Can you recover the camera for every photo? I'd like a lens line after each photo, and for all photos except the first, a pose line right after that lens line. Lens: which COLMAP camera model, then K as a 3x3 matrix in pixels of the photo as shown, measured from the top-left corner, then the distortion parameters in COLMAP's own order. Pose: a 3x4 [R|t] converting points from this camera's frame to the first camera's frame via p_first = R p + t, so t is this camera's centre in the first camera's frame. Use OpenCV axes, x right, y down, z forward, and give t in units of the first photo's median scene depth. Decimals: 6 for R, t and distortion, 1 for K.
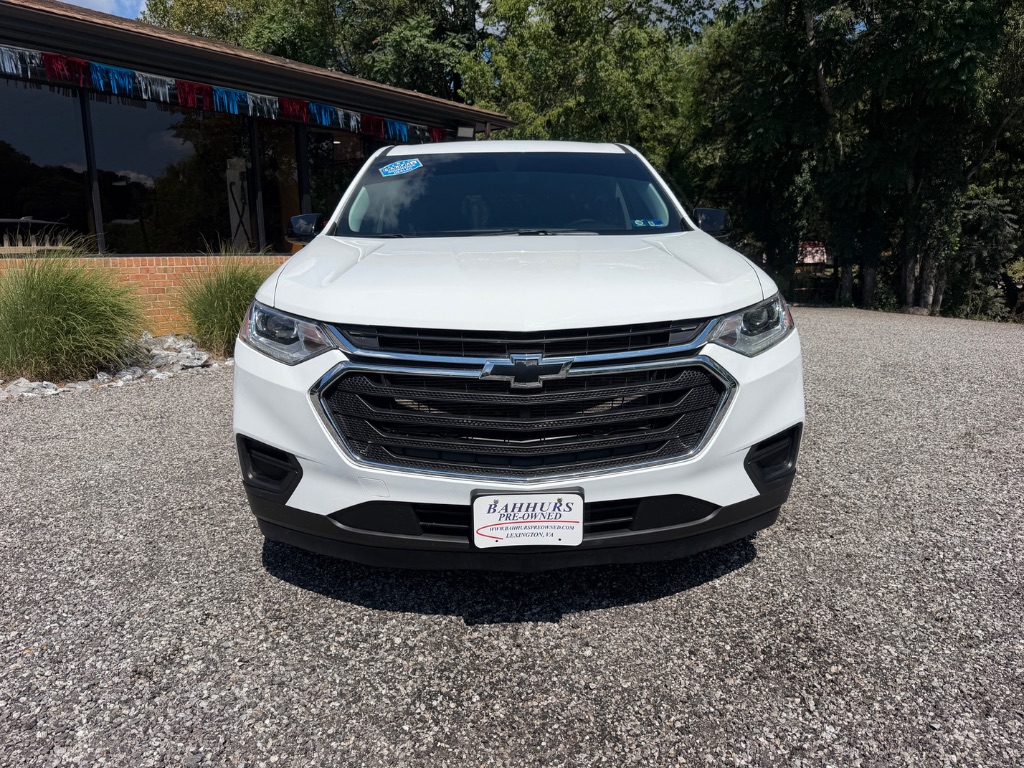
lens RADIAL K [[699.4, 0, 511.5], [0, 699.4, 393.3], [0, 0, 1]] dist [0.057087, -0.067020]
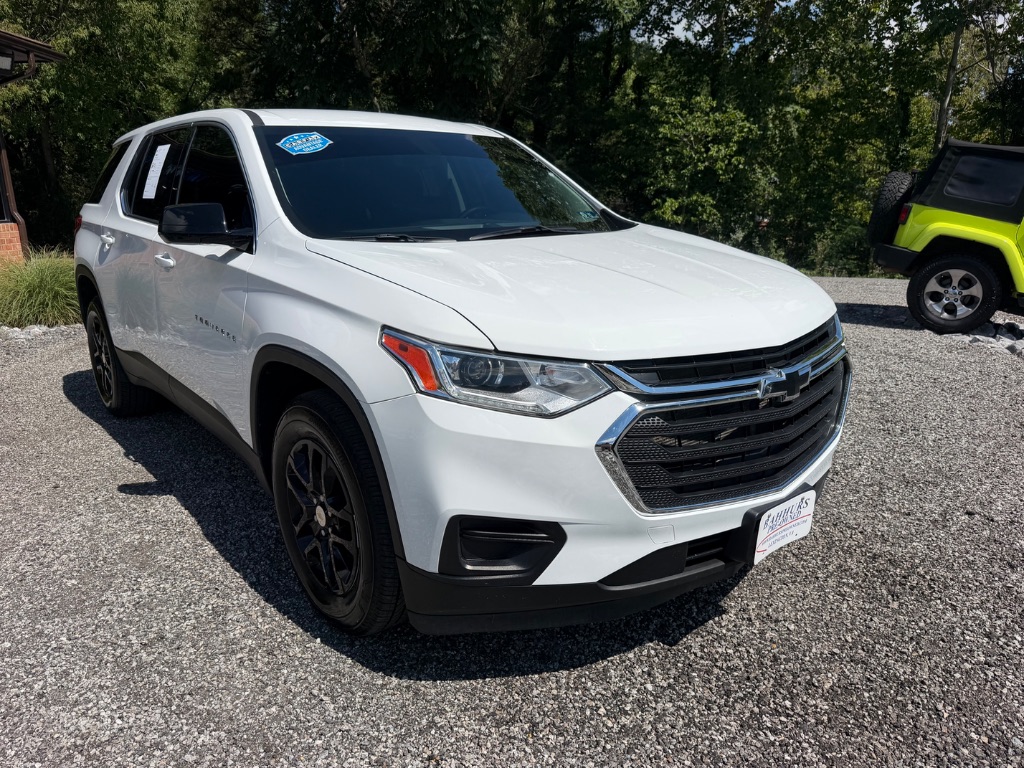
lens RADIAL K [[717.6, 0, 484.3], [0, 717.6, 384.1], [0, 0, 1]] dist [-0.002048, -0.003727]
pose [[0.798835, -0.152759, 0.581831, -0.781475], [0.125246, 0.988259, 0.087508, -0.147184], [-0.588367, 0.002967, 0.808589, 0.339951]]
